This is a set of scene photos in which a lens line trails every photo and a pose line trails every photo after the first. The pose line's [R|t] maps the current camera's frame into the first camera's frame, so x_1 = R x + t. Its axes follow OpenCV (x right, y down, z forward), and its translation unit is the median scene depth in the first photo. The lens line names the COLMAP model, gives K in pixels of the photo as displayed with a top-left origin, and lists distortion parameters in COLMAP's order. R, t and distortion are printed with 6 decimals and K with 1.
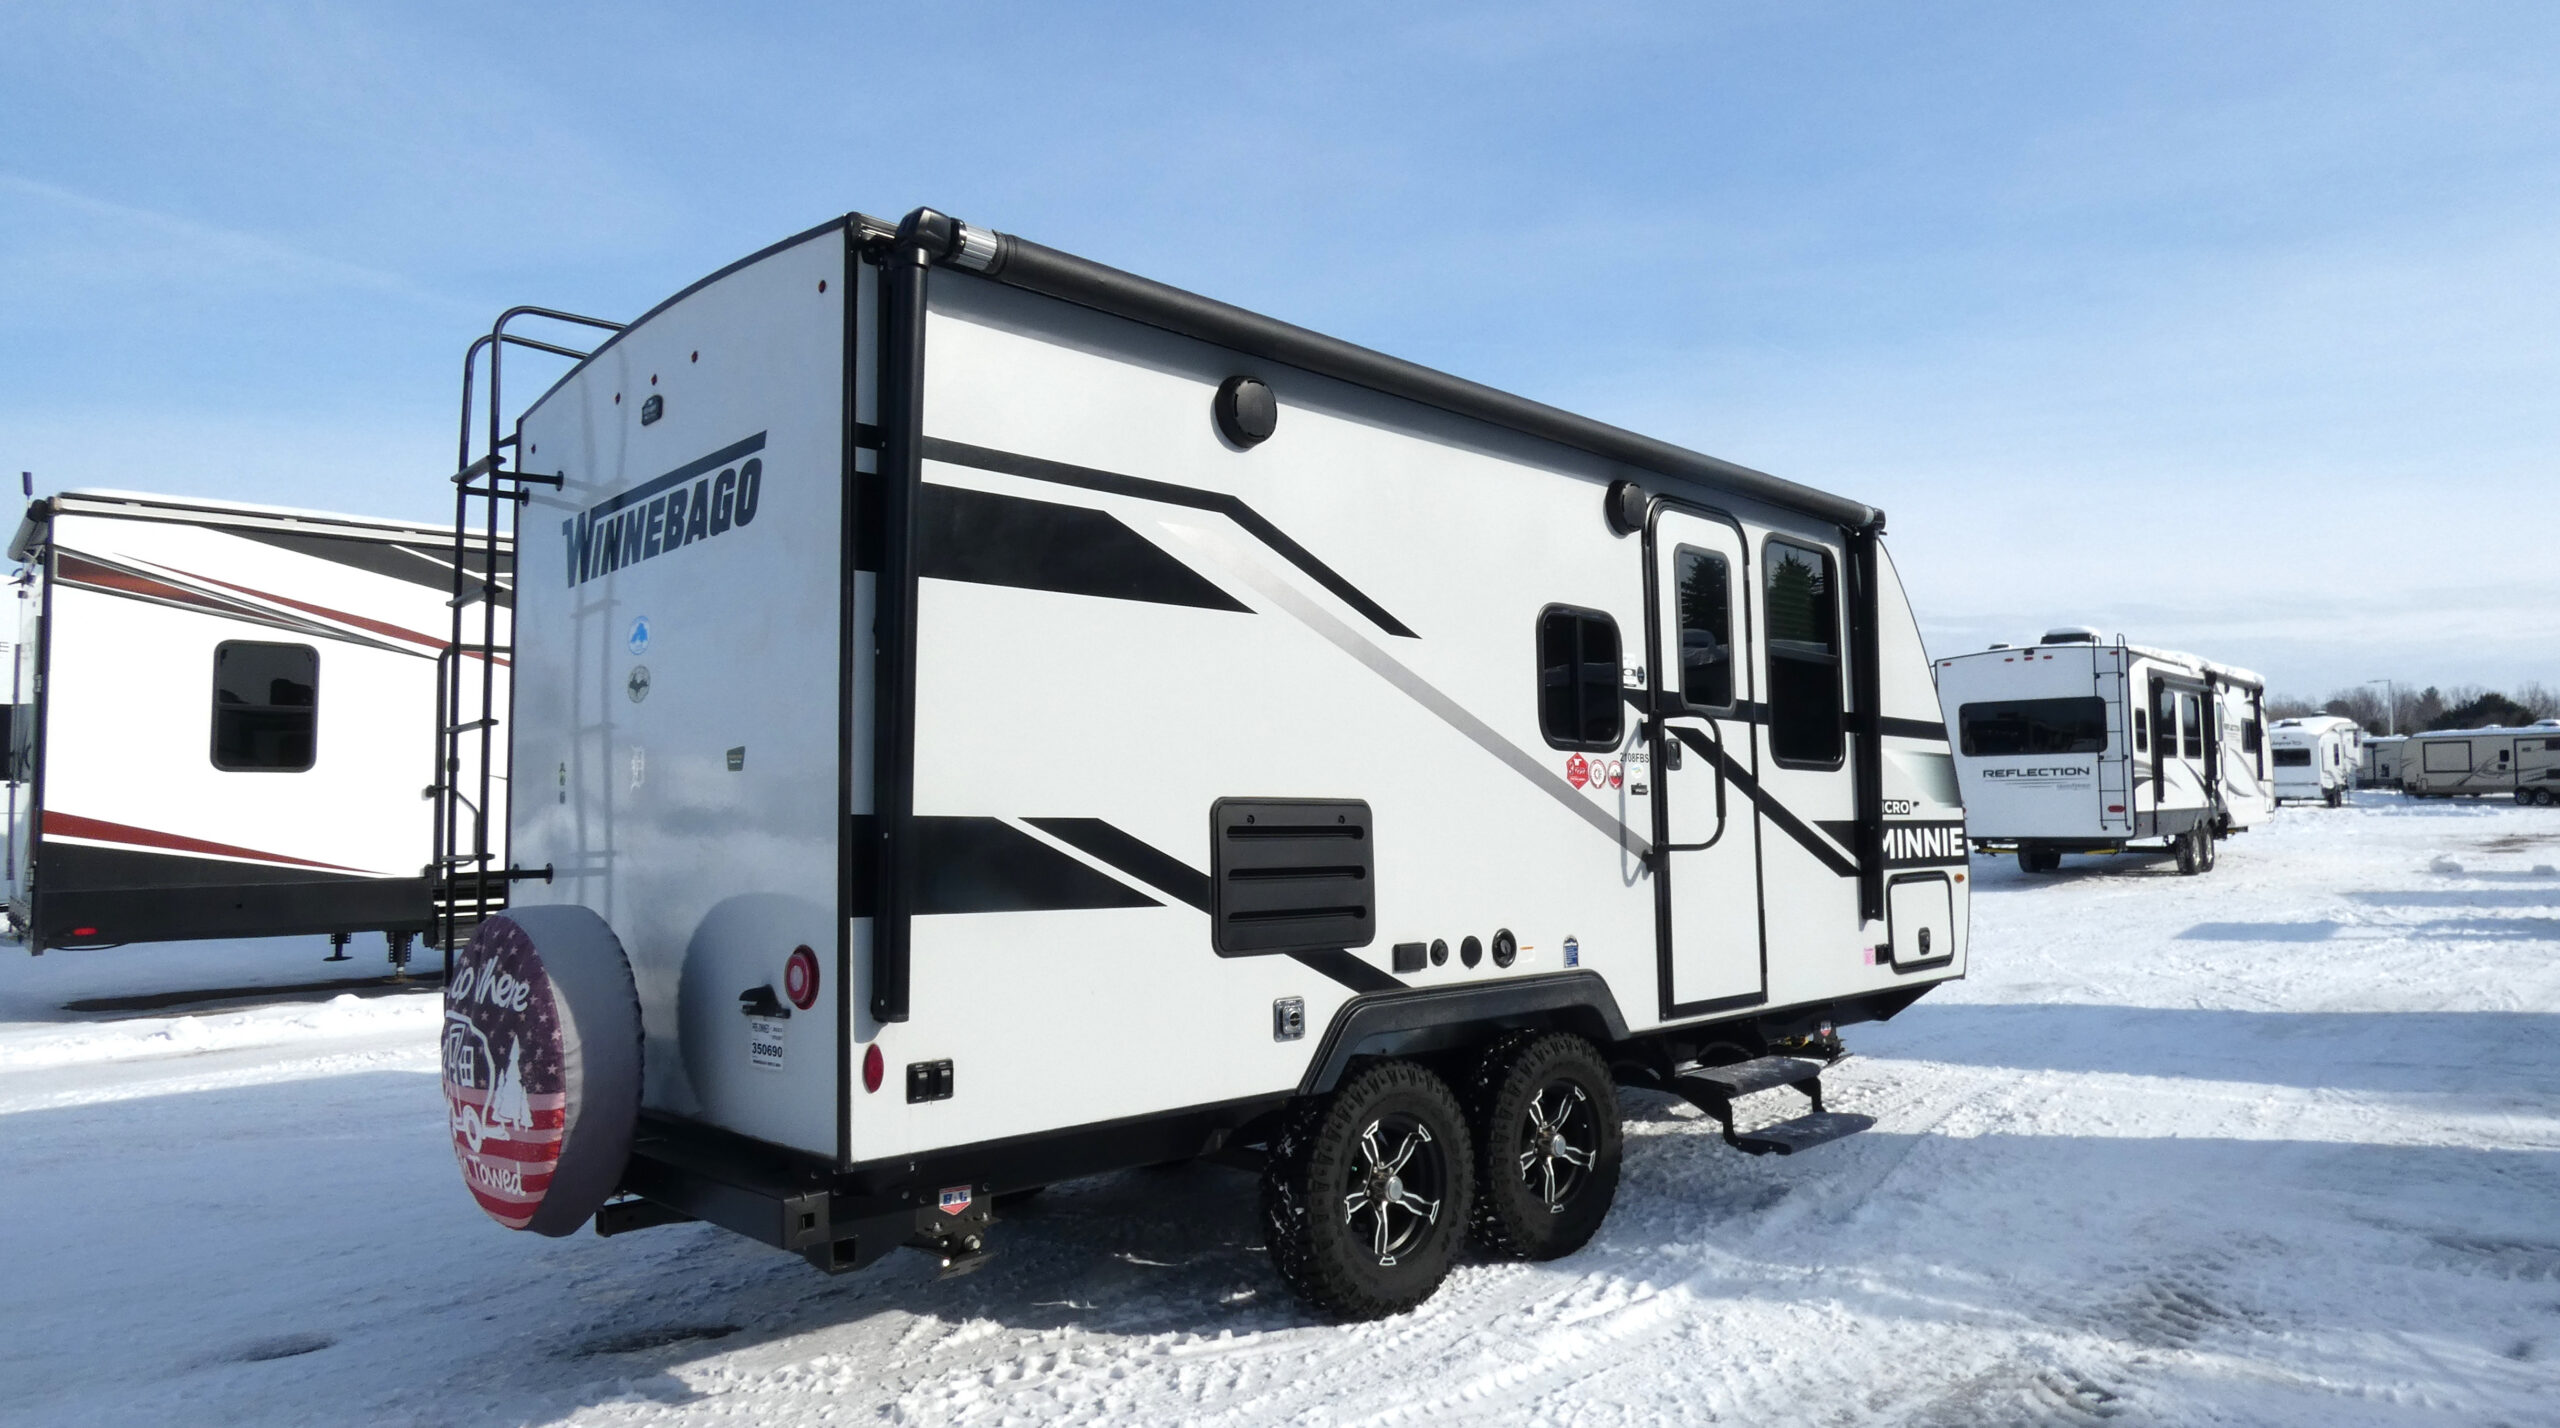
lens RADIAL K [[1552.7, 0, 1280.3], [0, 1552.7, 707.0], [0, 0, 1]] dist [-0.013868, 0.020732]
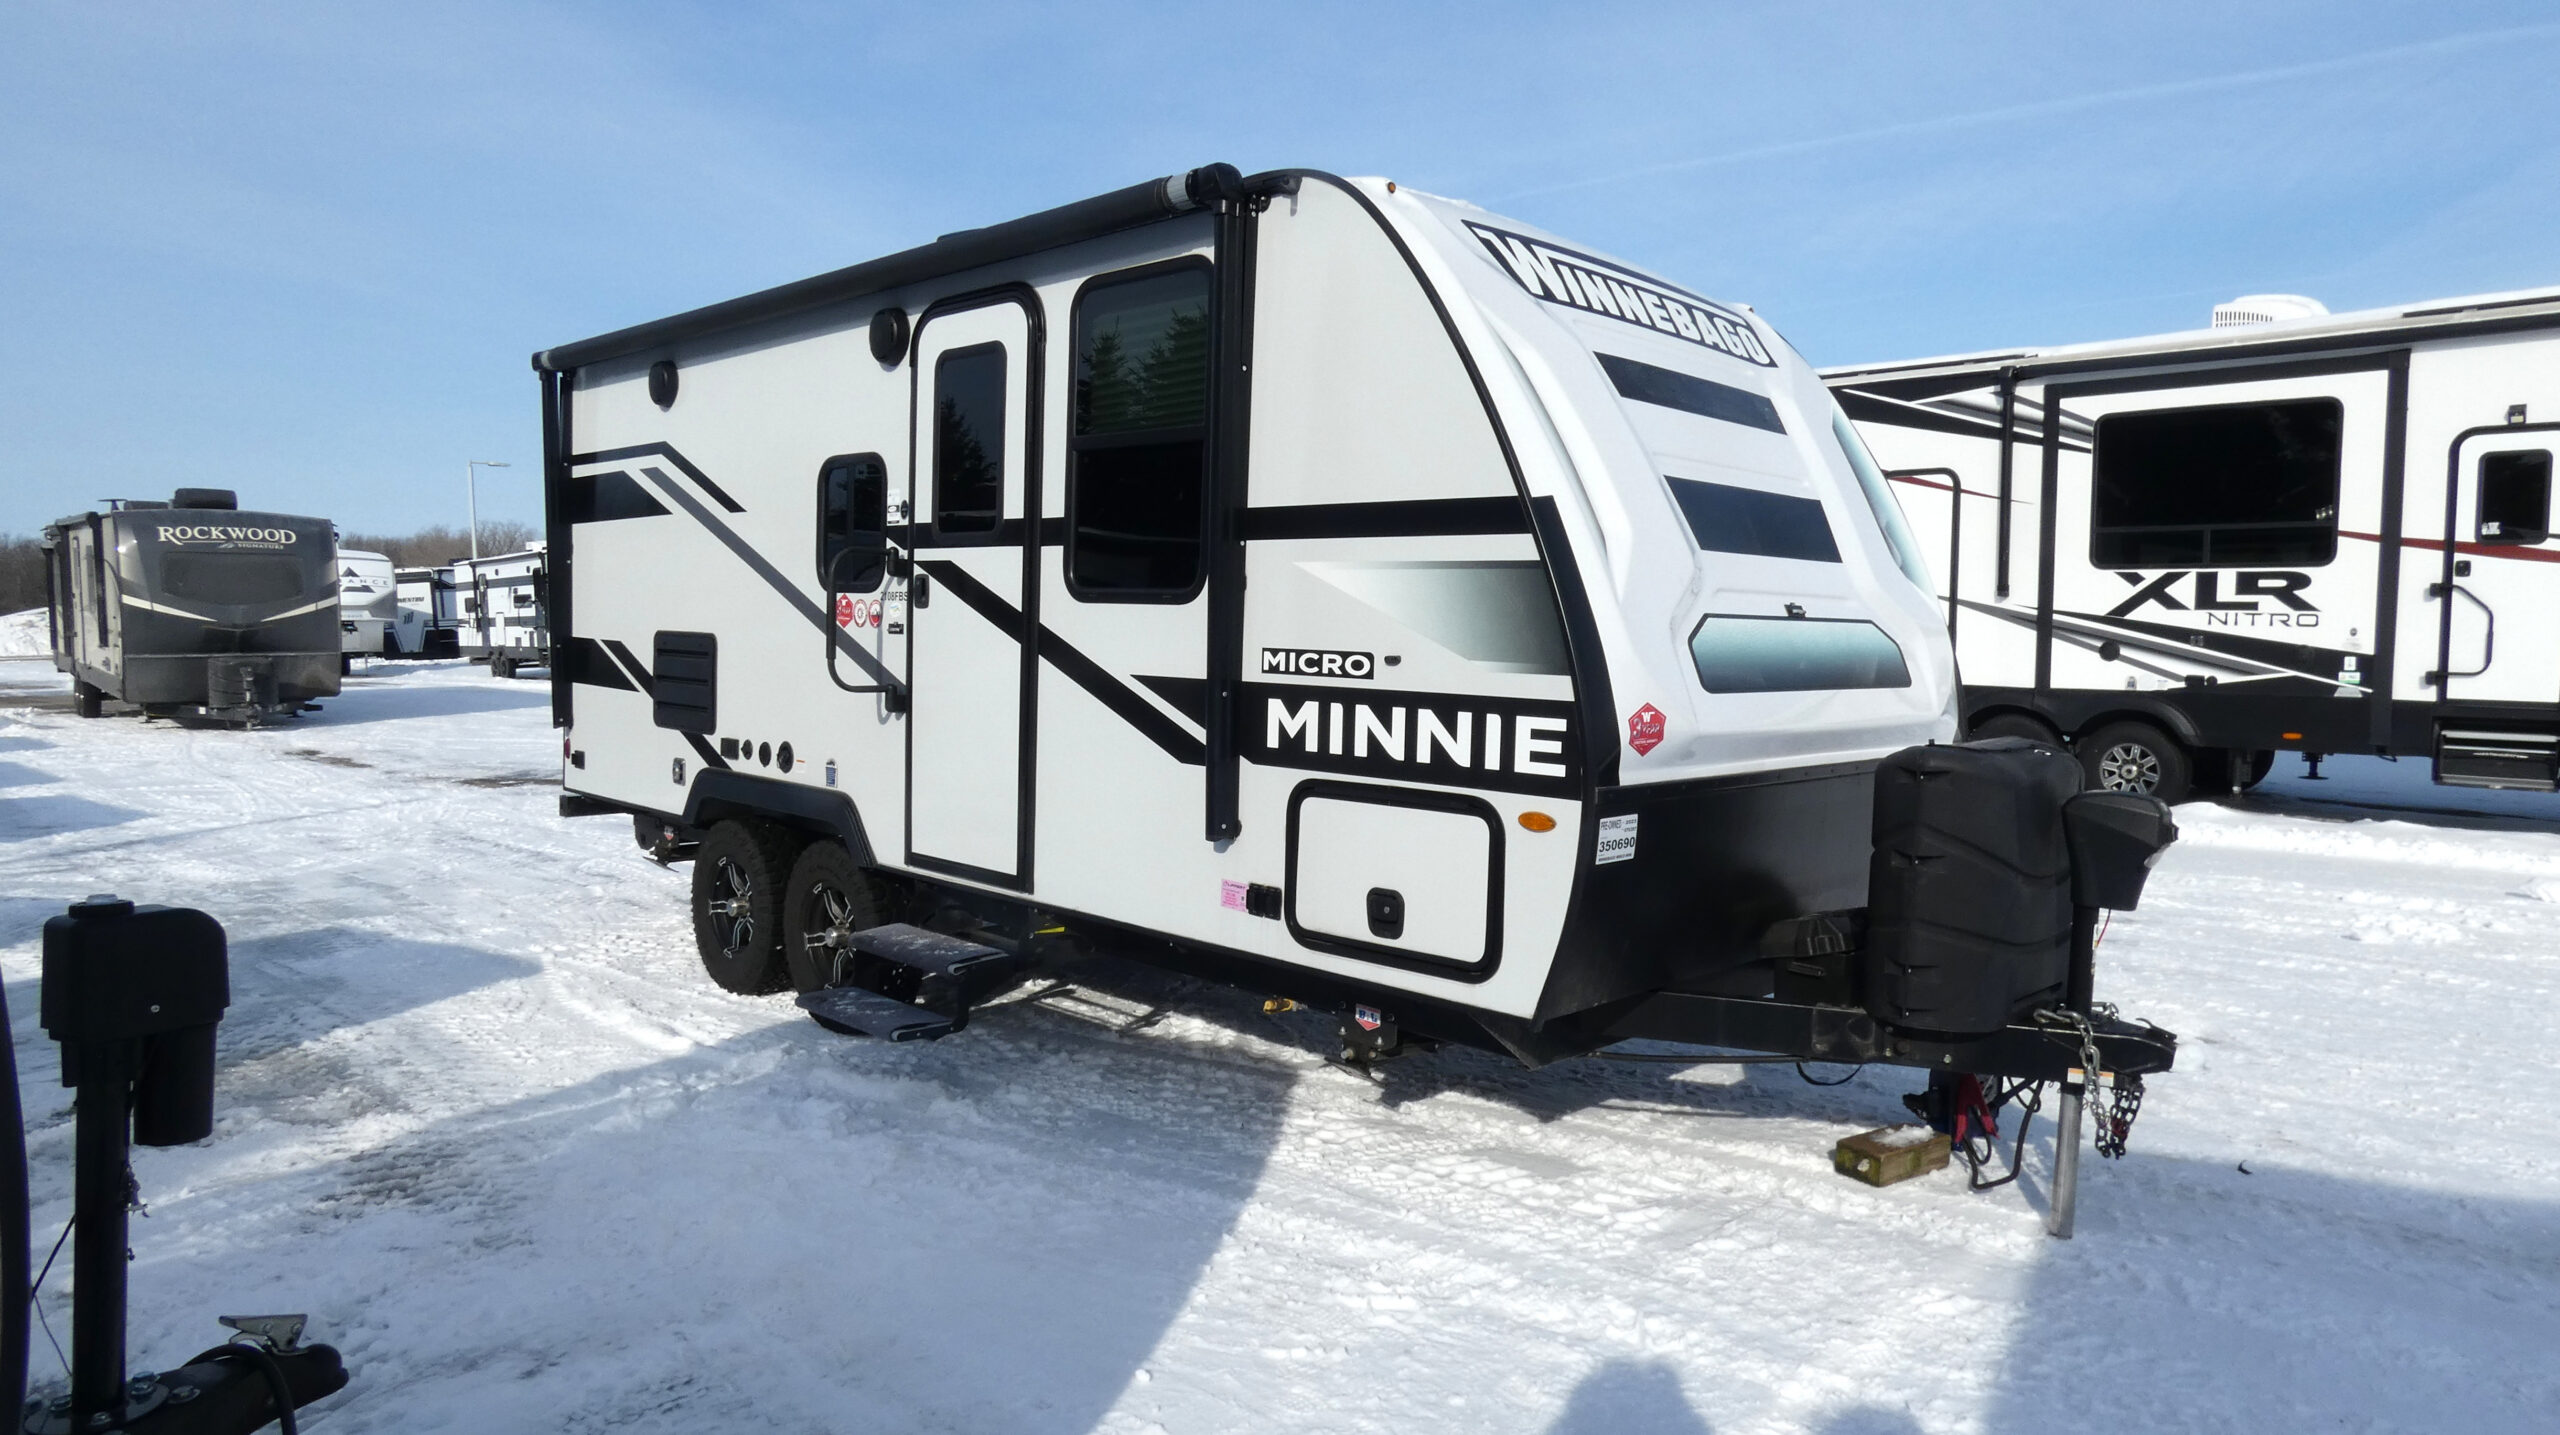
lens RADIAL K [[1541.2, 0, 1281.0], [0, 1541.2, 725.5], [0, 0, 1]] dist [-0.004572, -0.005219]
pose [[0.015300, 0.078493, -0.996797, 1.205084], [0.060891, 0.994991, 0.079286, 0.051480], [0.998027, -0.061909, 0.010443, 1.222096]]
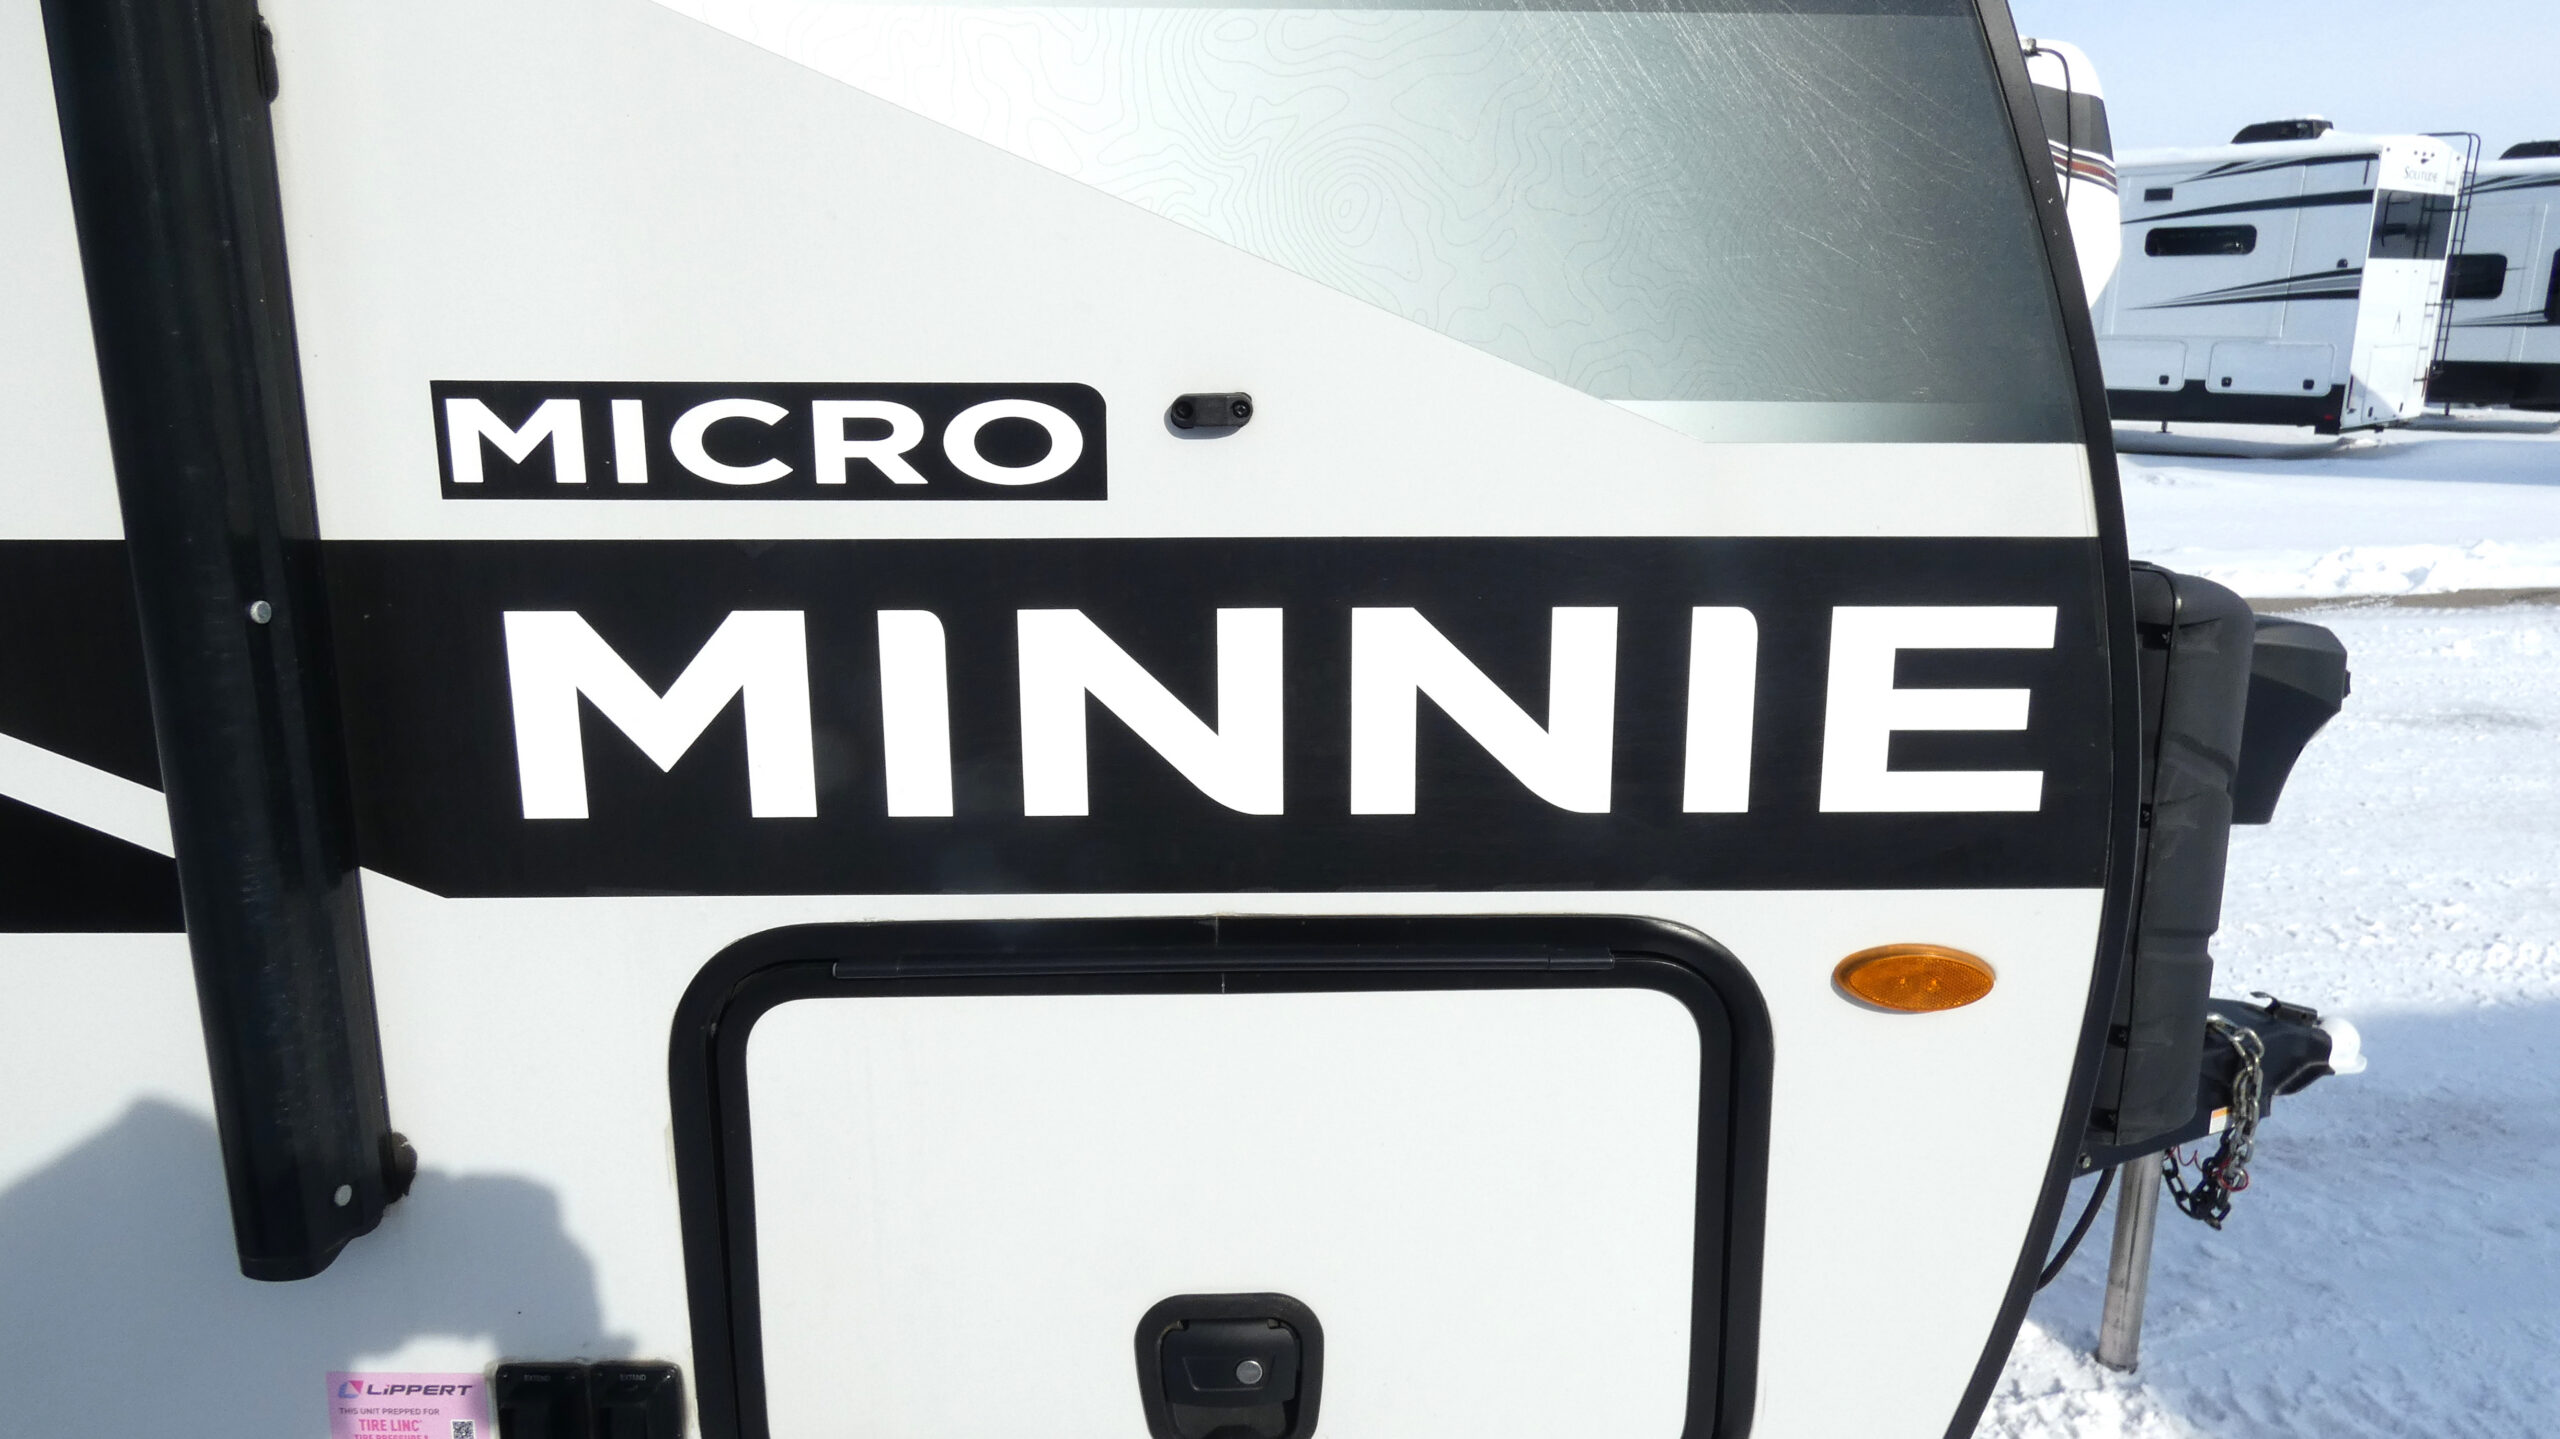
lens RADIAL K [[1516.2, 0, 1319.1], [0, 1516.2, 720.6], [0, 0, 1]] dist [0.010805, 0.000465]
pose [[0.711806, 0.142692, -0.687729, 0.648624], [0.053042, 0.965430, 0.255210, 0.070747], [0.700370, -0.218139, 0.679630, 1.171882]]
